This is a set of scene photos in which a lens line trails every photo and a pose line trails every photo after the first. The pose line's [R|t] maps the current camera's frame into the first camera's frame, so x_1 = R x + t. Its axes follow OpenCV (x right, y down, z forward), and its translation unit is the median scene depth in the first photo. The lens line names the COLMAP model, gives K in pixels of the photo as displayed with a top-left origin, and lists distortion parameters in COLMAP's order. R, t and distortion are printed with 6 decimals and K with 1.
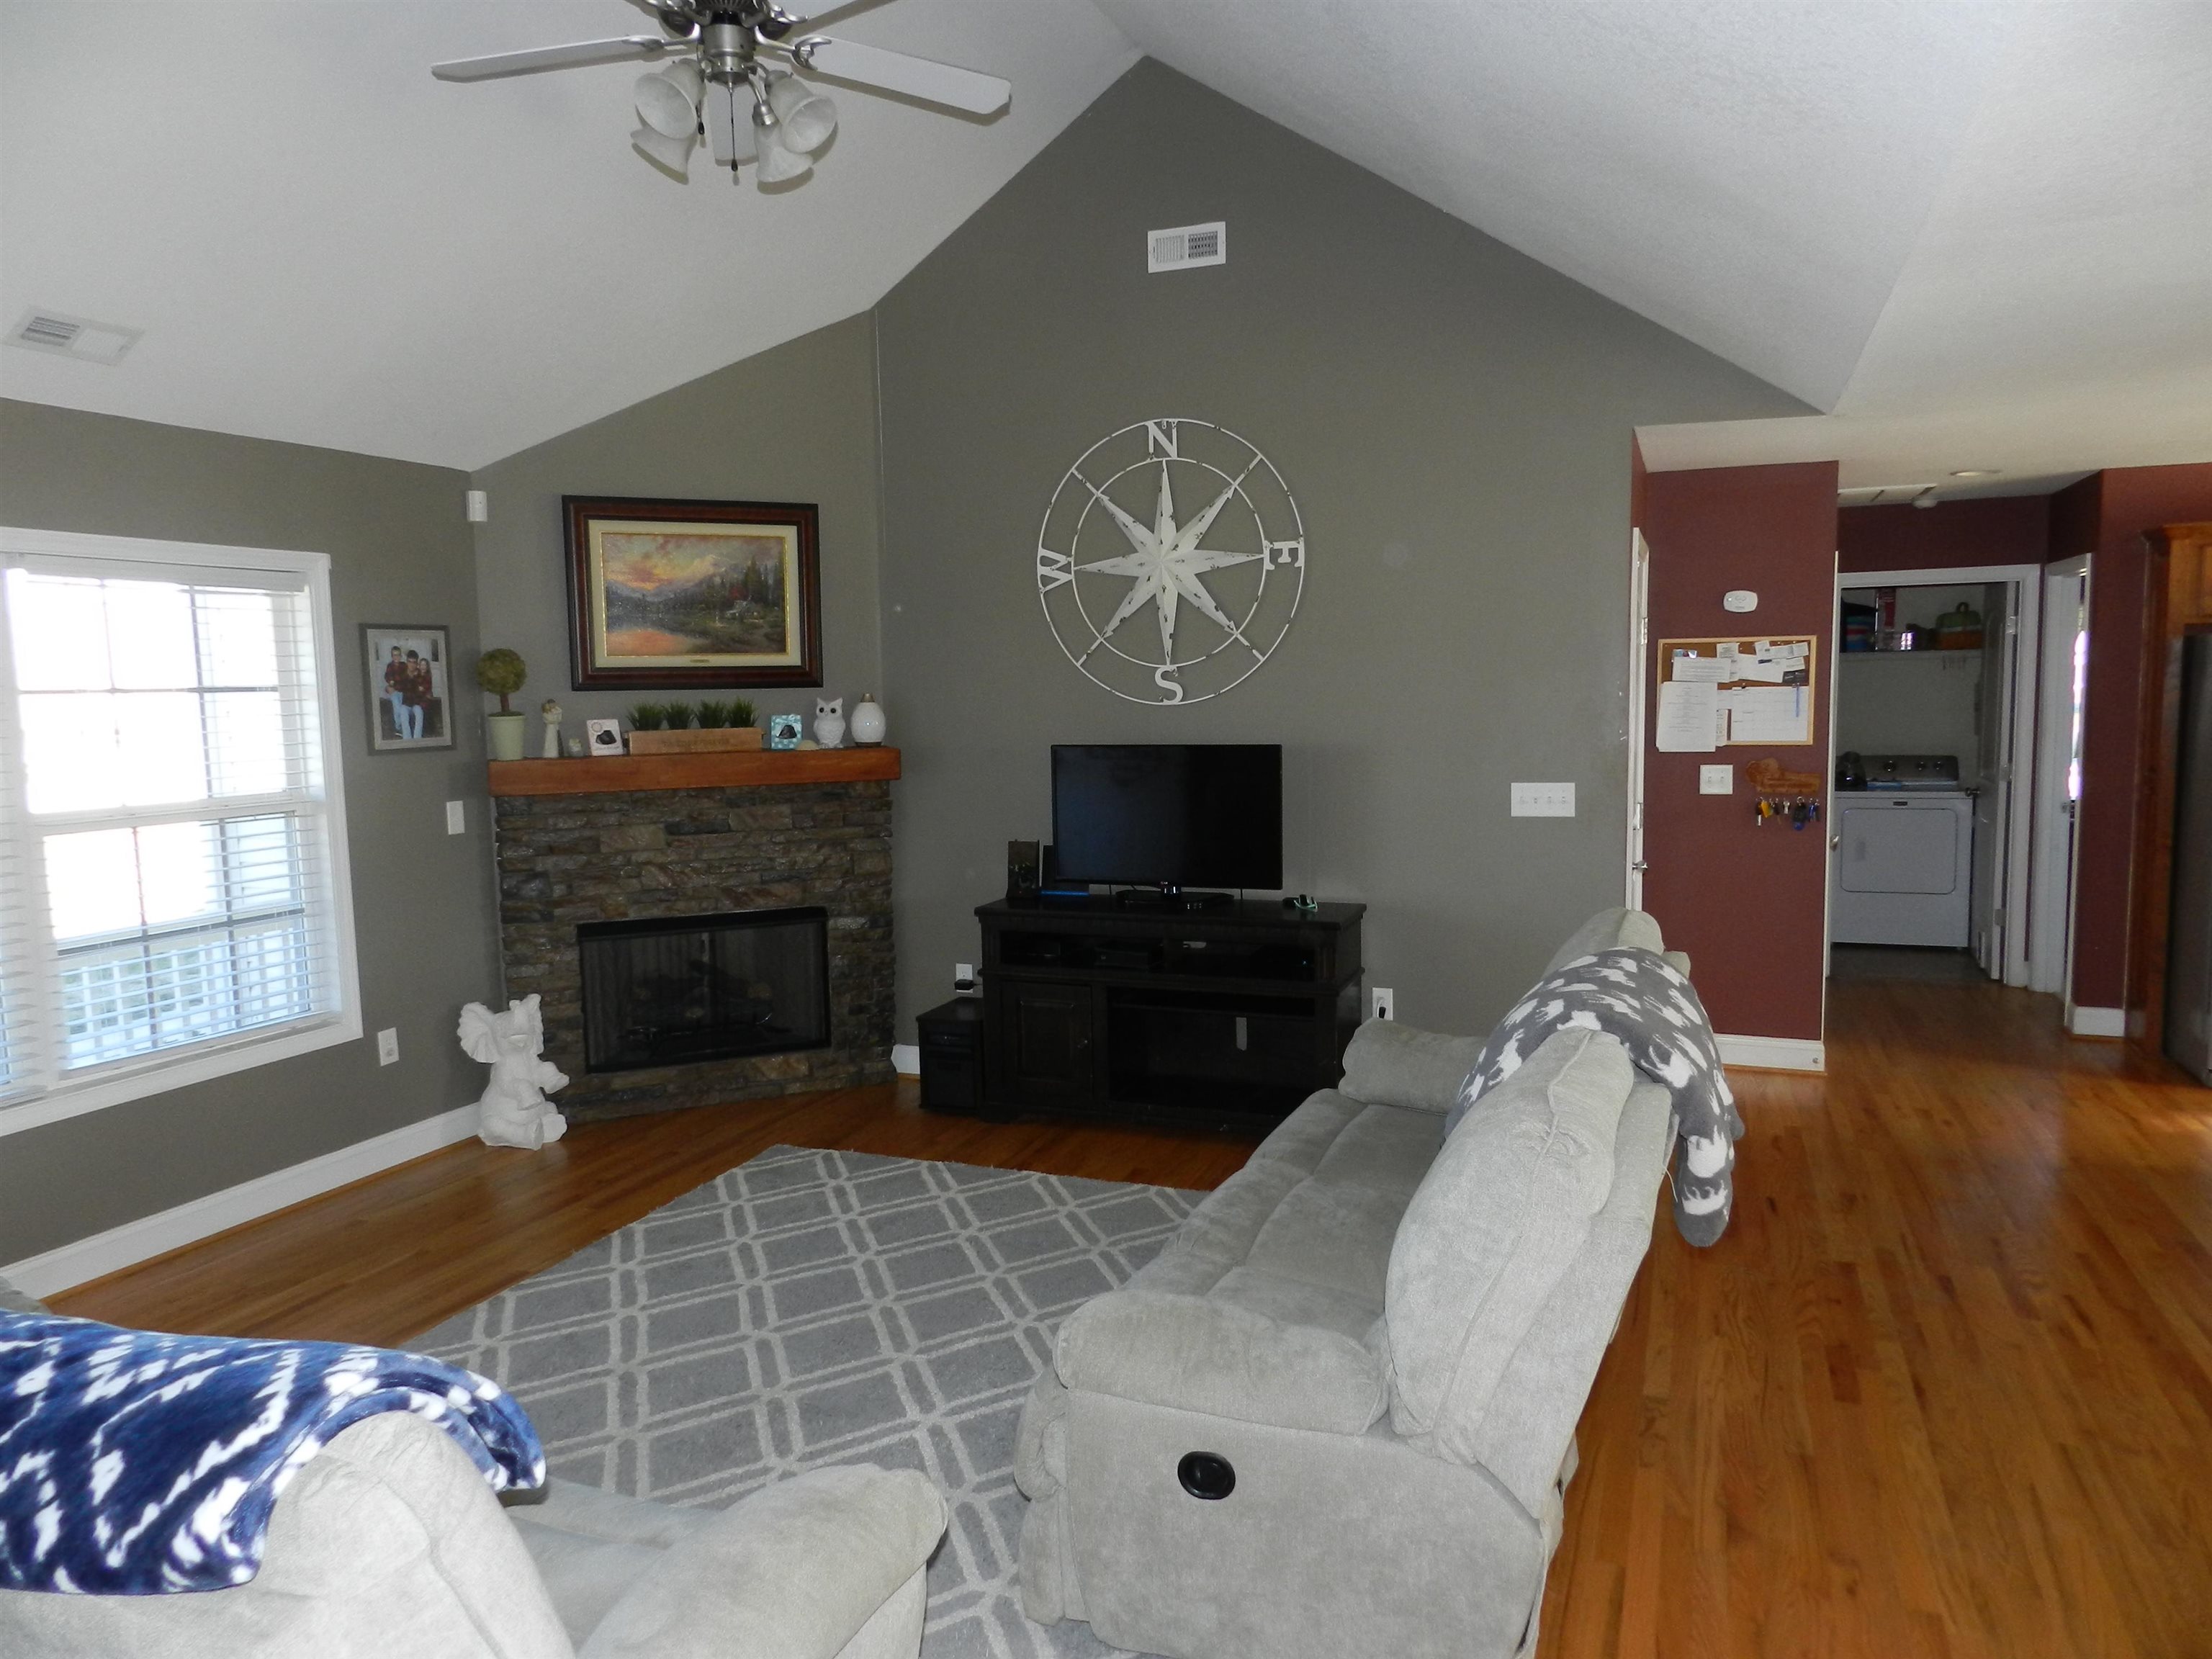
lens RADIAL K [[1501.1, 0, 1104.6], [0, 1501.1, 829.7], [0, 0, 1]] dist [0.015872, -0.002895]
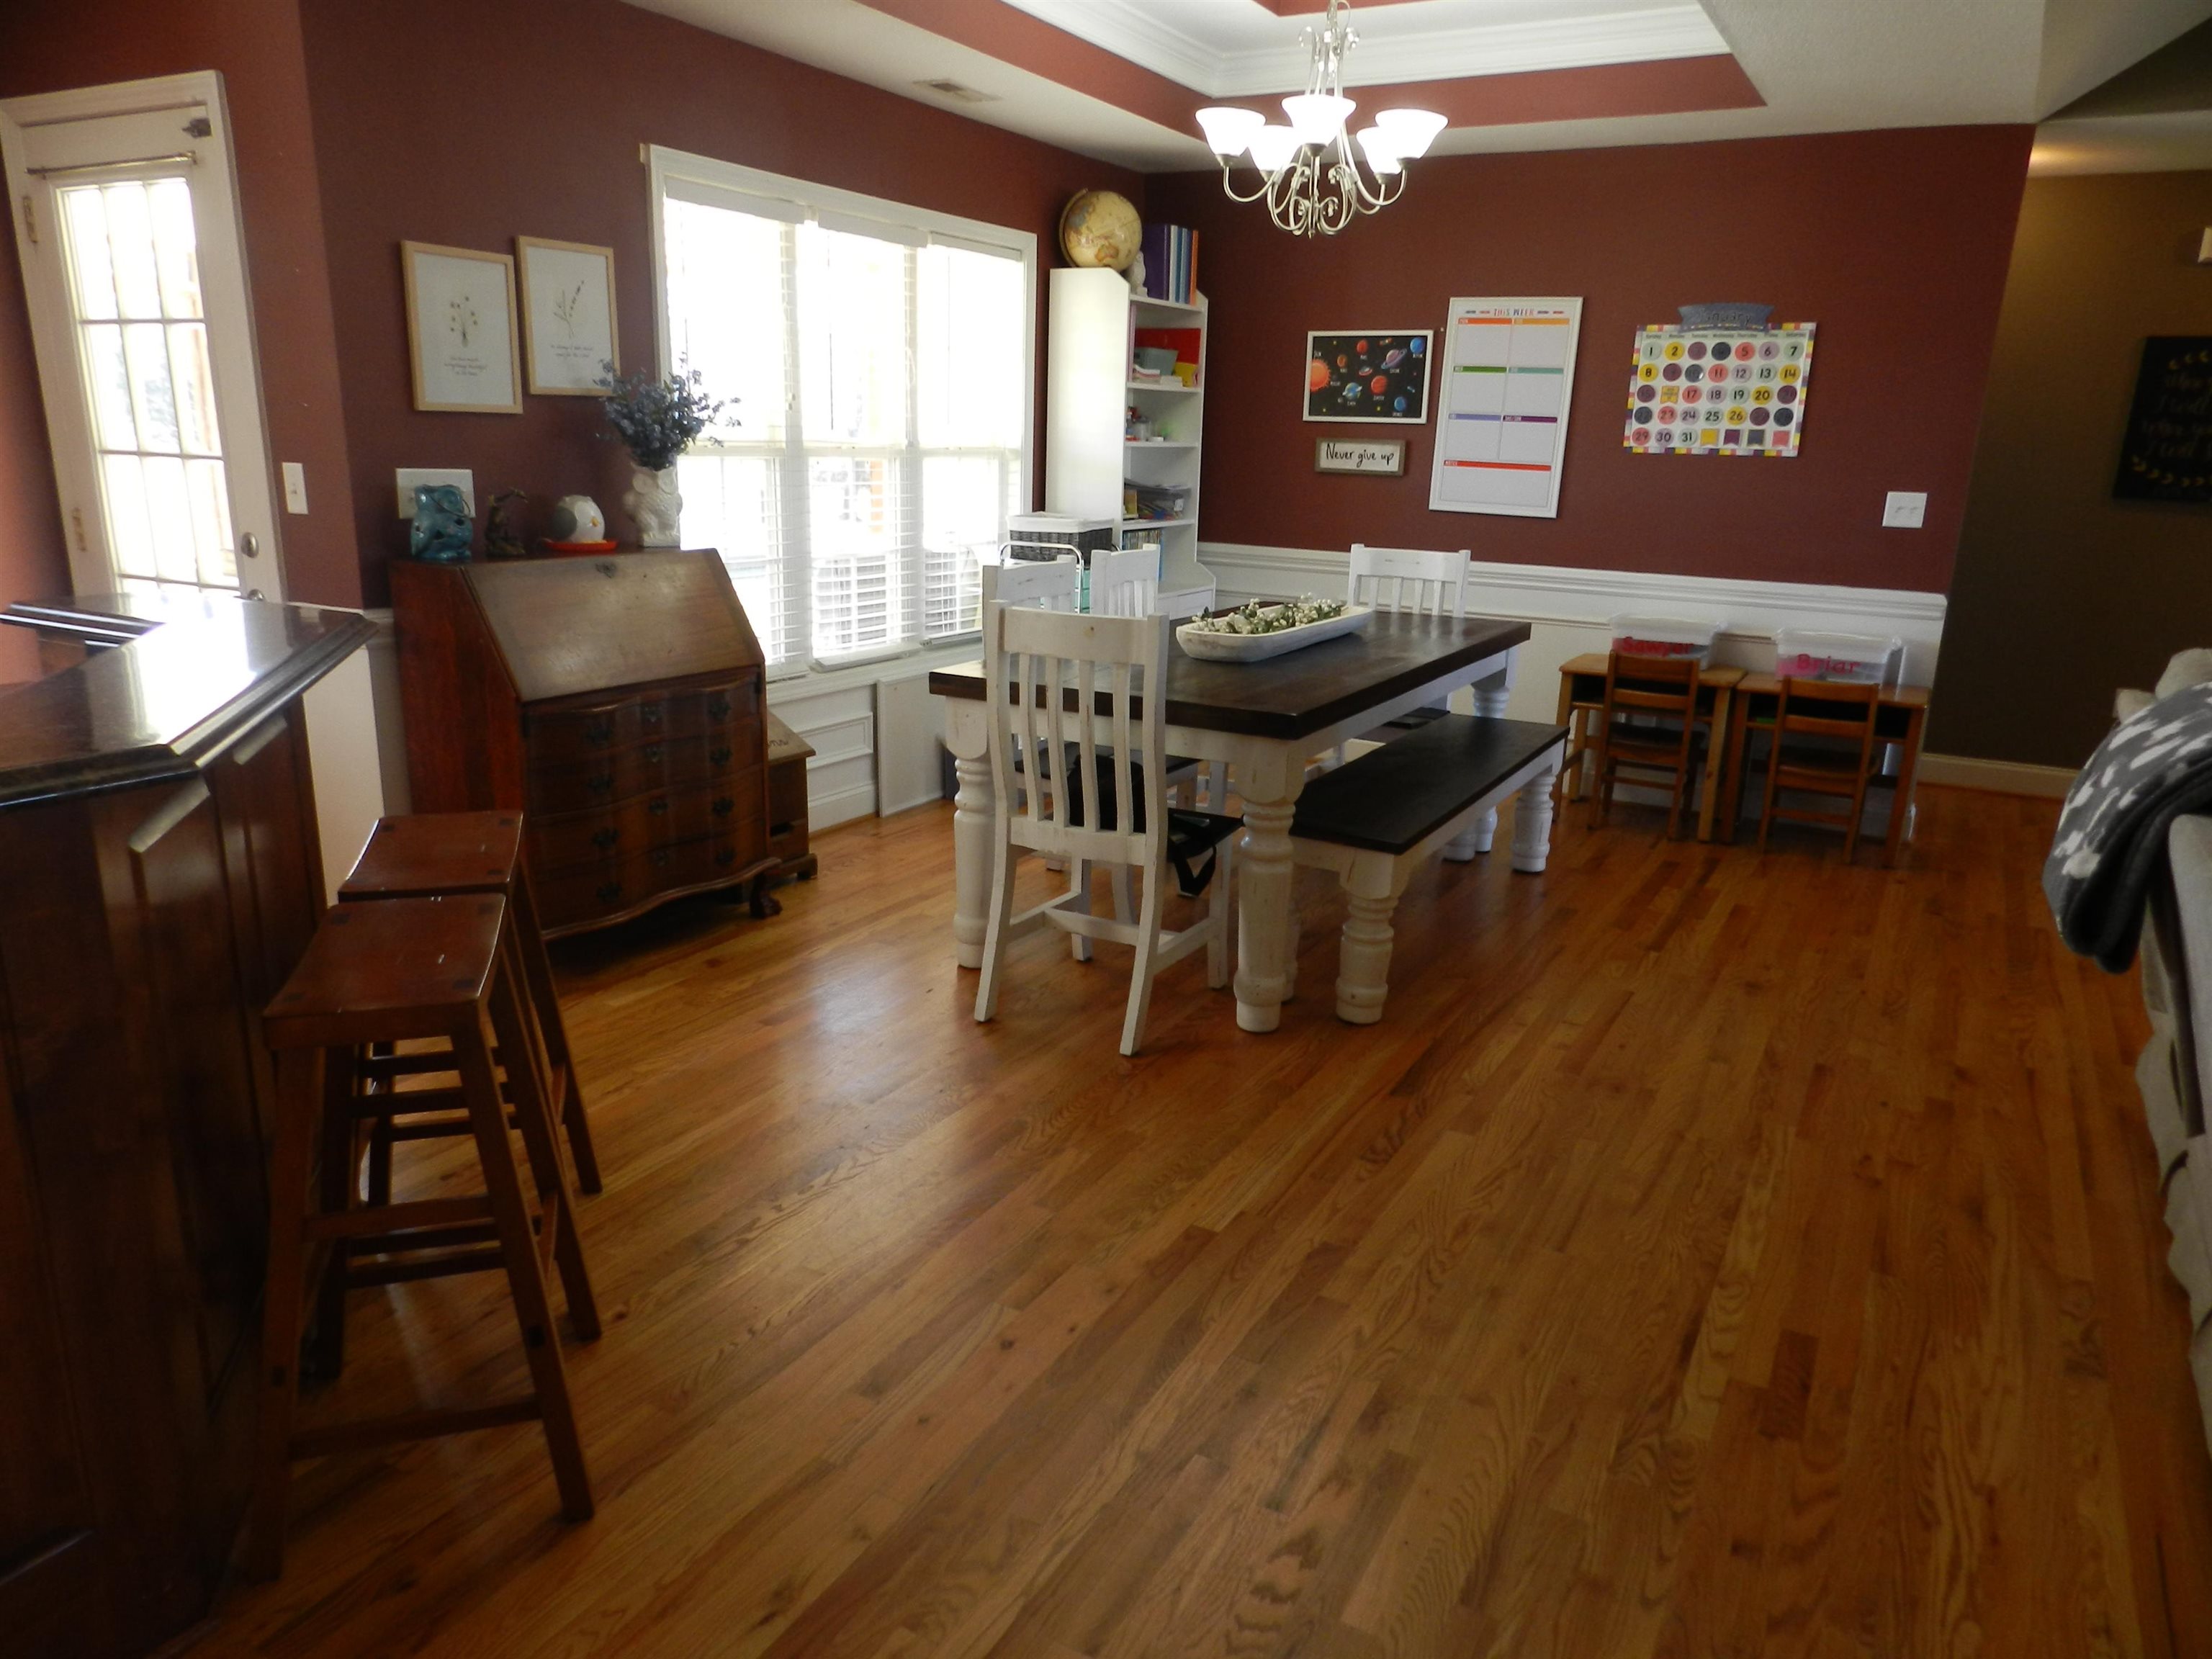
lens RADIAL K [[1501.1, 0, 1097.1], [0, 1501.1, 839.6], [0, 0, 1]] dist [0.015872, -0.002895]
pose [[-0.990727, -0.044227, 0.128471, 0.450879], [0.004917, 0.933247, 0.359203, -0.065061], [-0.135781, 0.356503, -0.924375, 0.987516]]
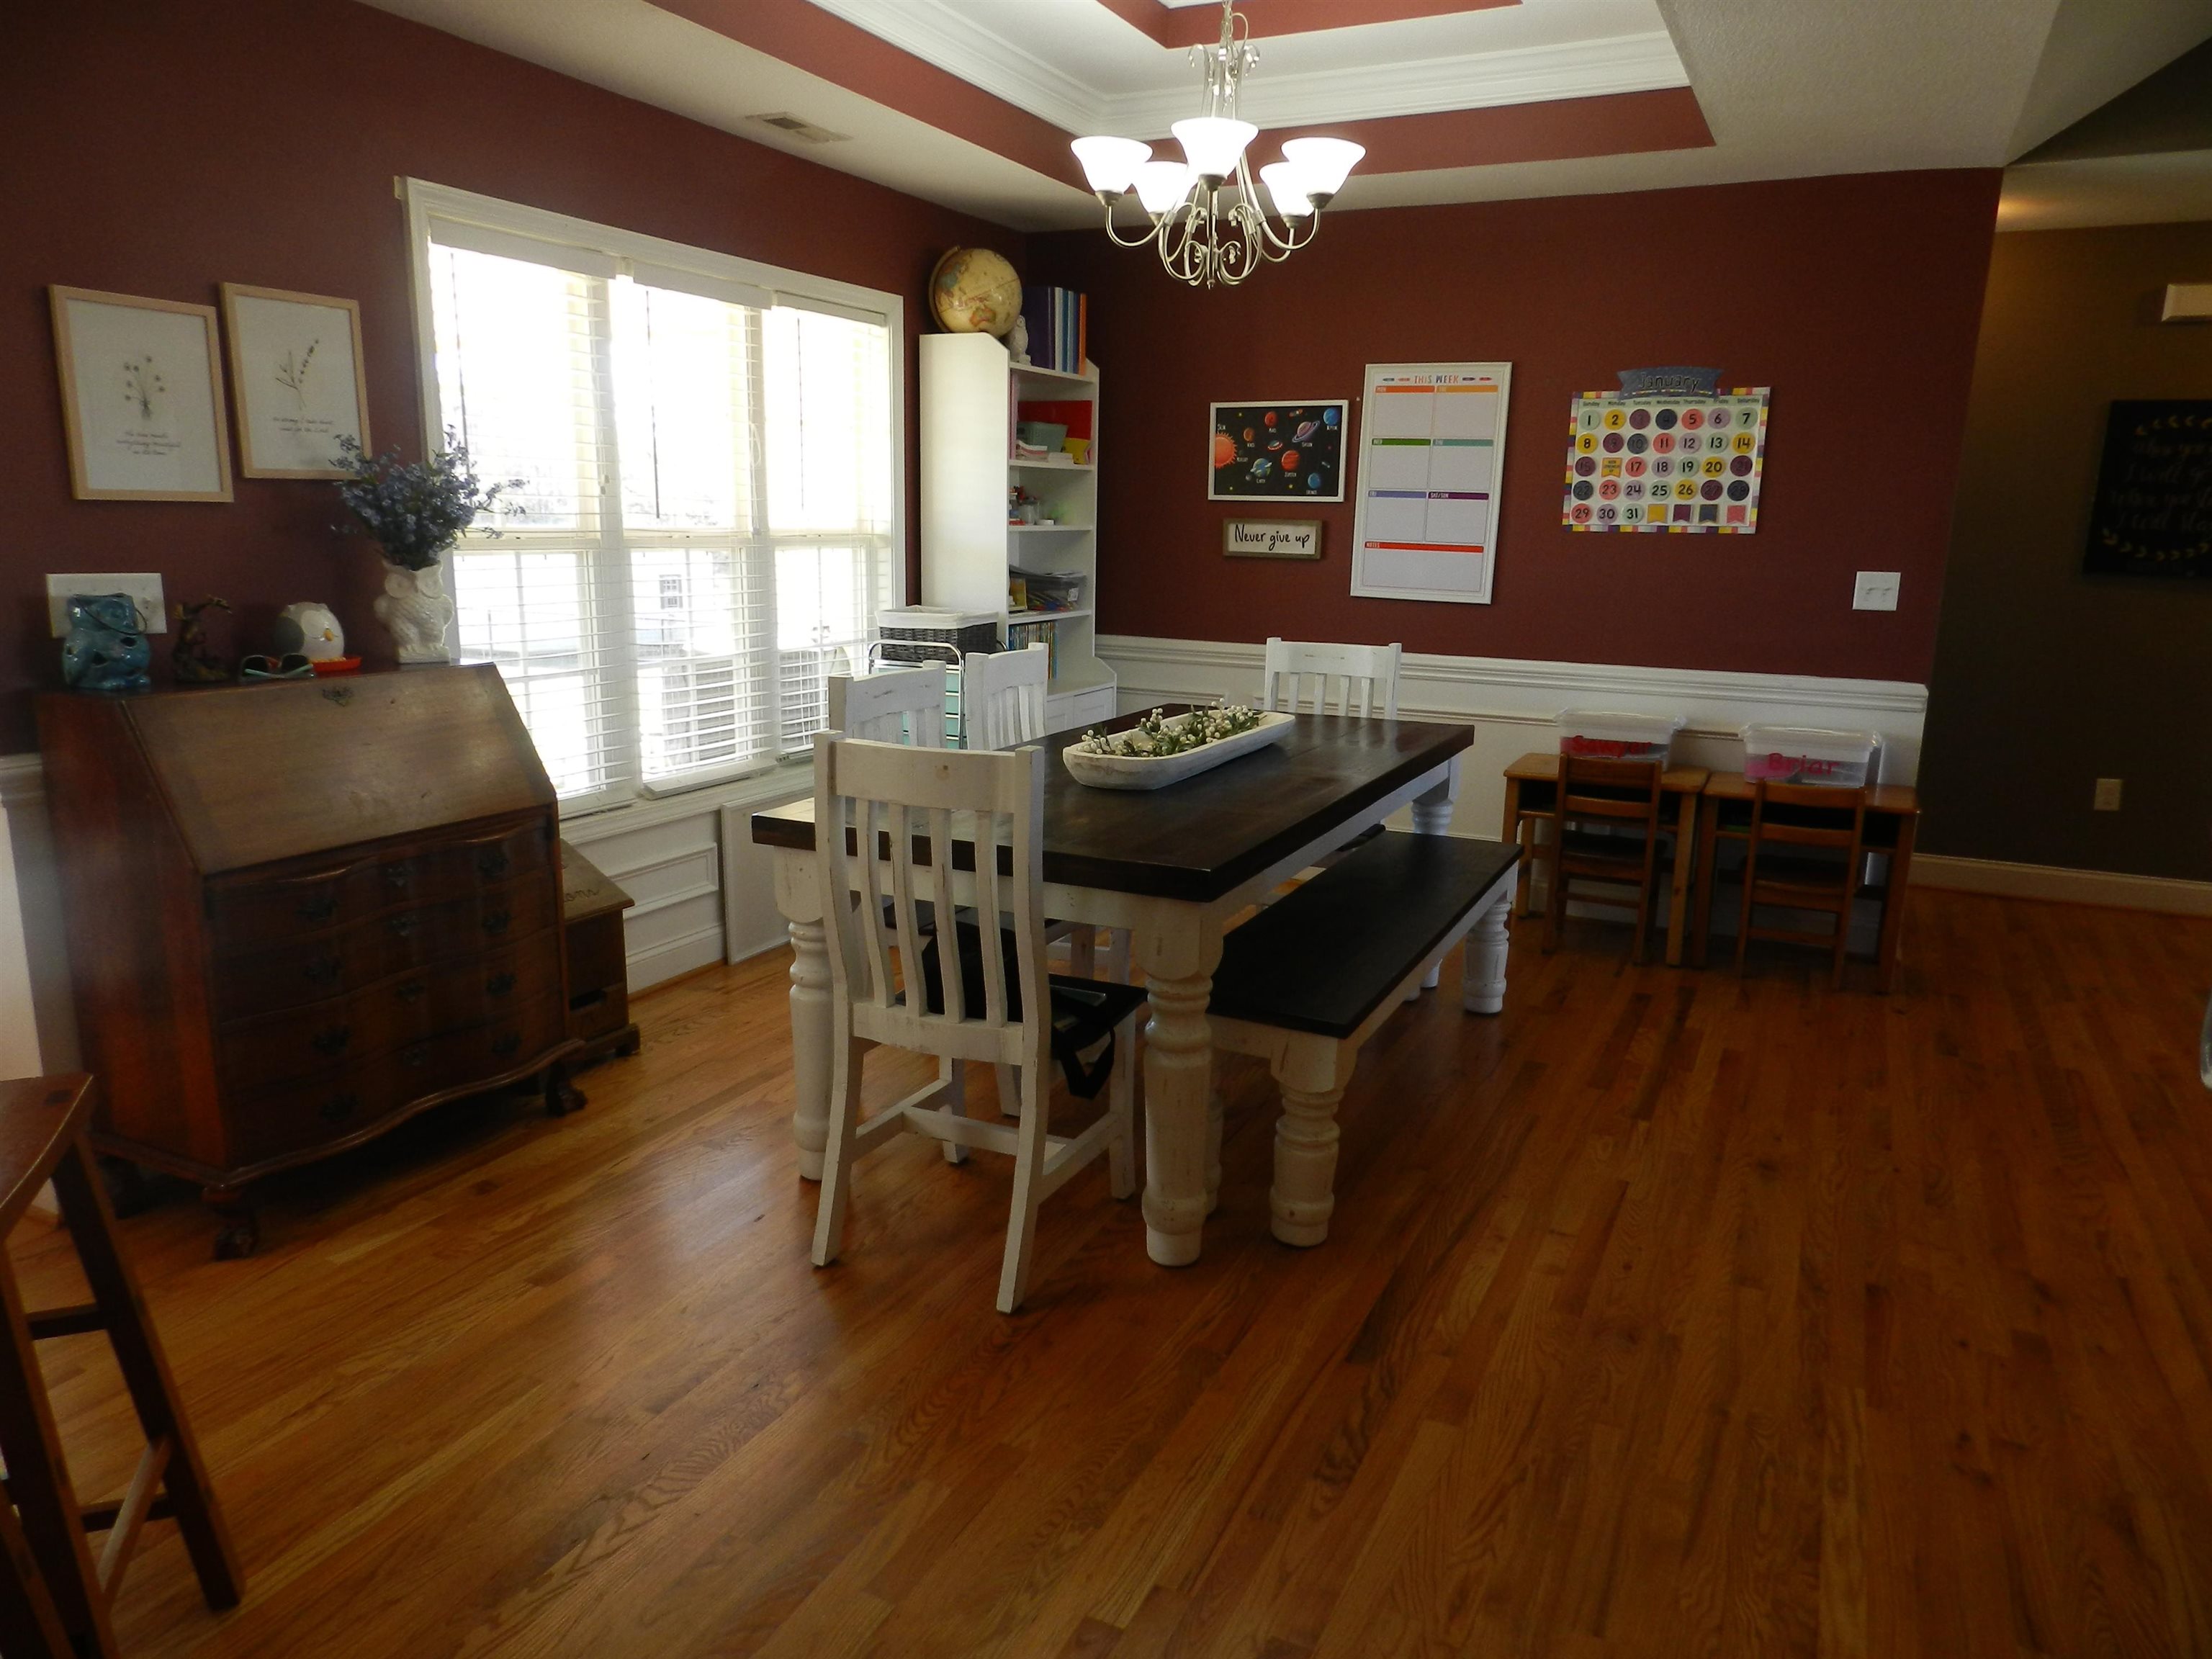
lens RADIAL K [[1501.1, 0, 1097.7], [0, 1501.1, 837.9], [0, 0, 1]] dist [0.015872, -0.002895]
pose [[-0.997057, -0.013937, 0.075382, 0.451147], [0.010229, 0.950355, 0.311001, -0.052215], [-0.075974, 0.310857, -0.947415, 0.850457]]
